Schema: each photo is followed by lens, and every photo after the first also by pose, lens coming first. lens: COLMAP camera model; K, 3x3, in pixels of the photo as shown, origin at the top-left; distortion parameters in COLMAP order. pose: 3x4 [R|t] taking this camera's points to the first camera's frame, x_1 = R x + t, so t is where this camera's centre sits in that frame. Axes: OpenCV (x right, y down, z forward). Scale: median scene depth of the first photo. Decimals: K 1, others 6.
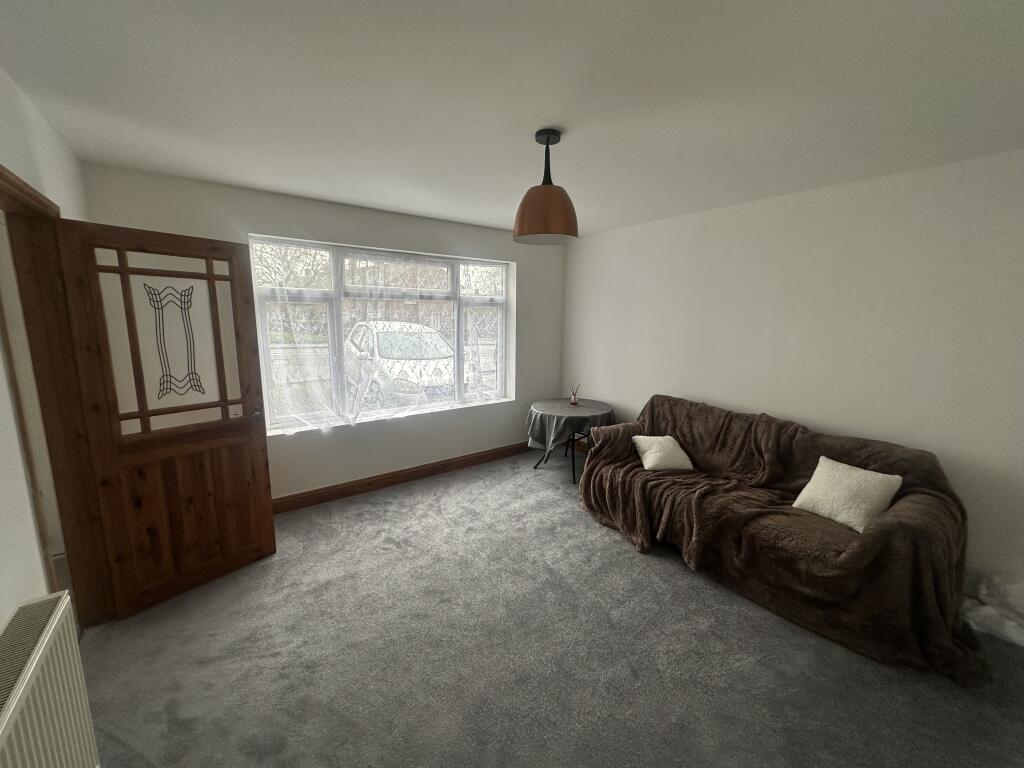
lens RADIAL K [[420.6, 0, 512.0], [0, 420.6, 384.0], [0, 0, 1]] dist [0.000487, 0.000110]
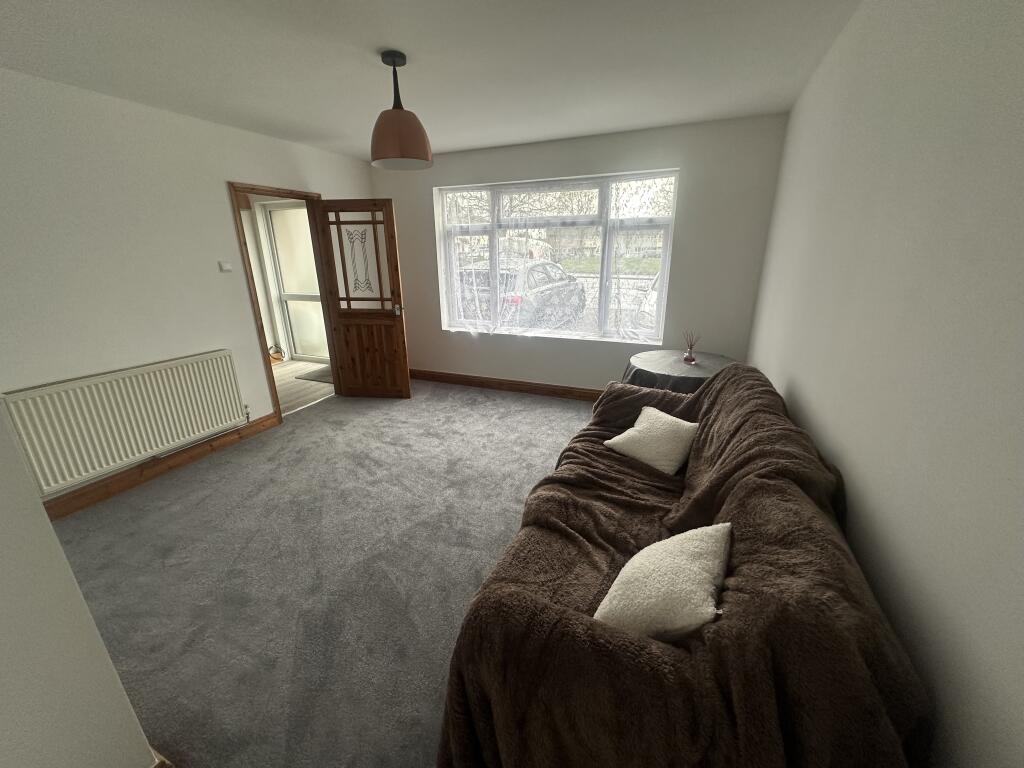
lens RADIAL K [[410.8, 0, 503.1], [0, 410.8, 386.3], [0, 0, 1]] dist [-0.000319, 0.000043]
pose [[0.481925, 0.261520, -0.836275, 1.027791], [-0.123997, 0.965170, 0.230371, -0.058158], [0.867394, -0.007326, 0.497568, 0.582781]]
